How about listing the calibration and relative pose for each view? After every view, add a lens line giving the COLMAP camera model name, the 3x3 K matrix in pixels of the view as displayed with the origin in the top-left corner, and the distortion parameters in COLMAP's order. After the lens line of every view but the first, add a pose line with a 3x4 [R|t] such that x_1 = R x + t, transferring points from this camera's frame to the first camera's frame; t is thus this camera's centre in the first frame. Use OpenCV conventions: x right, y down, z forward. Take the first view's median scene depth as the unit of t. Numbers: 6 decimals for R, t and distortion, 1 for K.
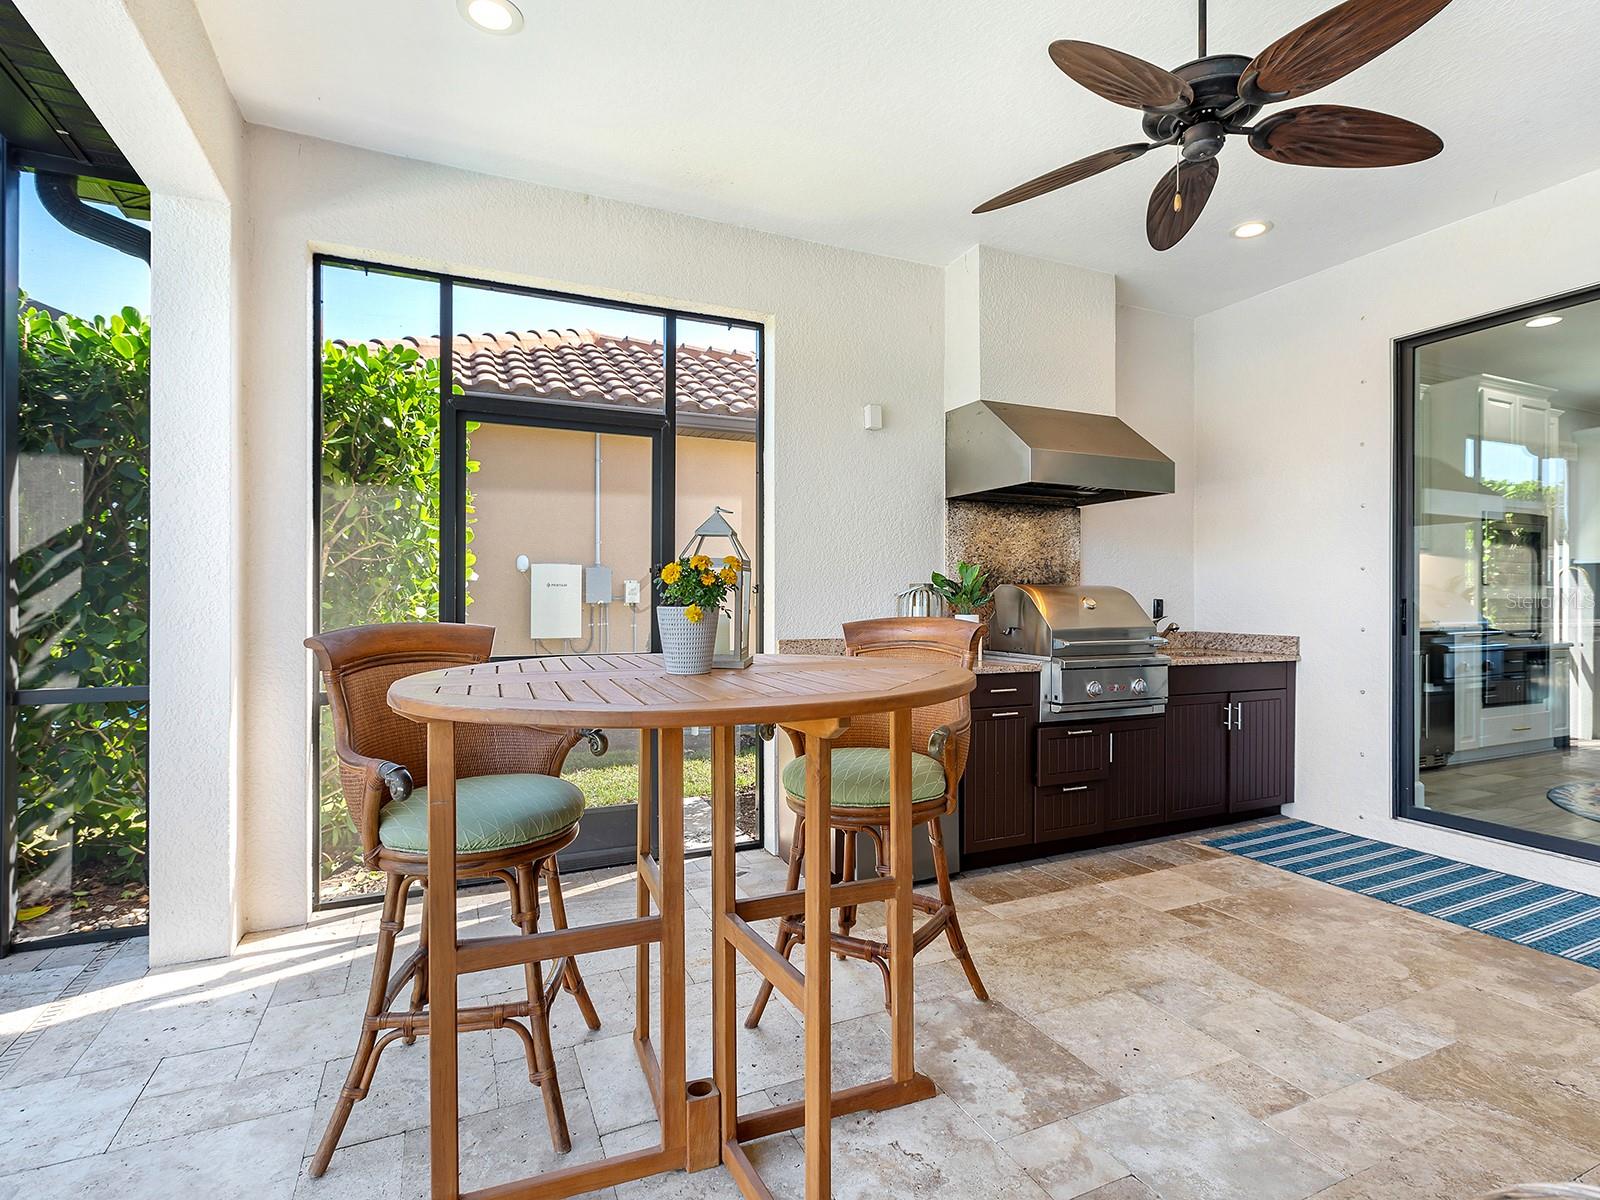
lens RADIAL K [[787.9, 0, 800.0], [0, 787.9, 600.0], [0, 0, 1]] dist [0.001742, -0.000094]
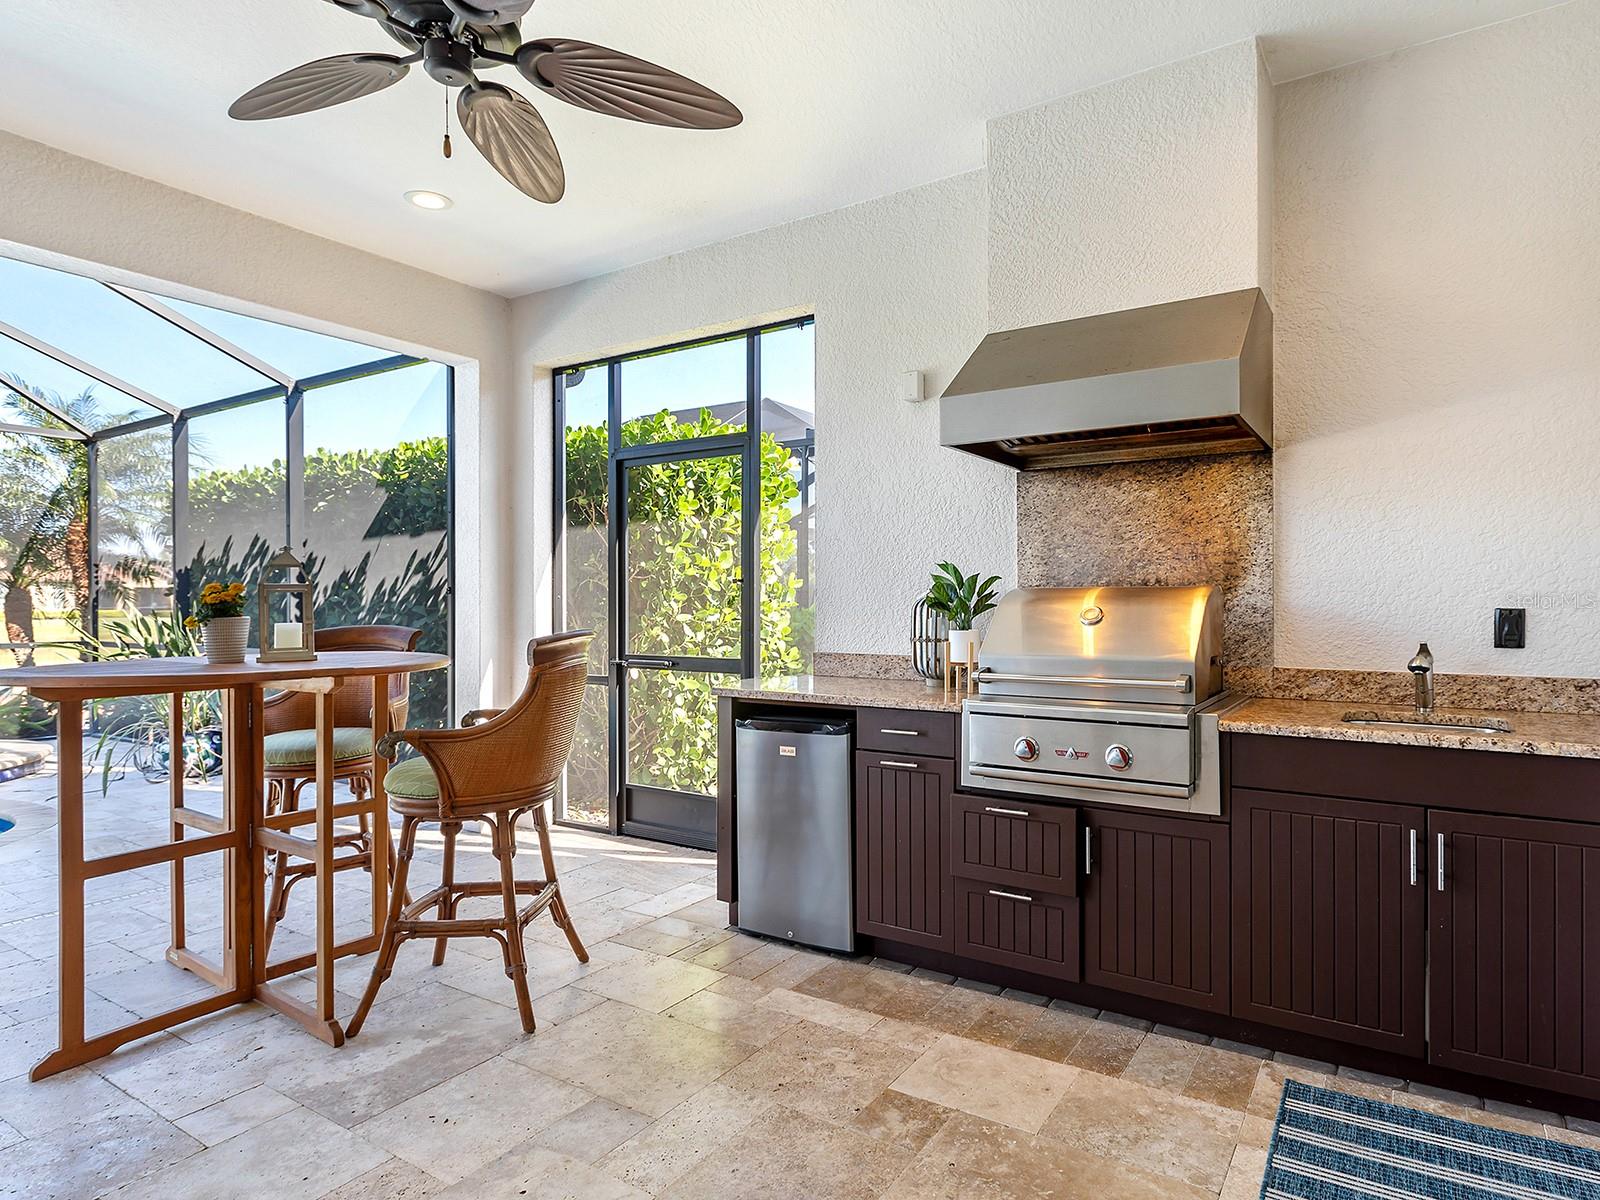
lens RADIAL K [[838.9, 0, 800.0], [0, 838.9, 600.0], [0, 0, 1]] dist [0.002542, 0.000789]
pose [[0.576938, -0.001725, -0.816786, 0.836328], [0.007311, 0.999969, 0.003053, -0.015079], [0.816755, -0.007733, 0.576933, 0.450539]]
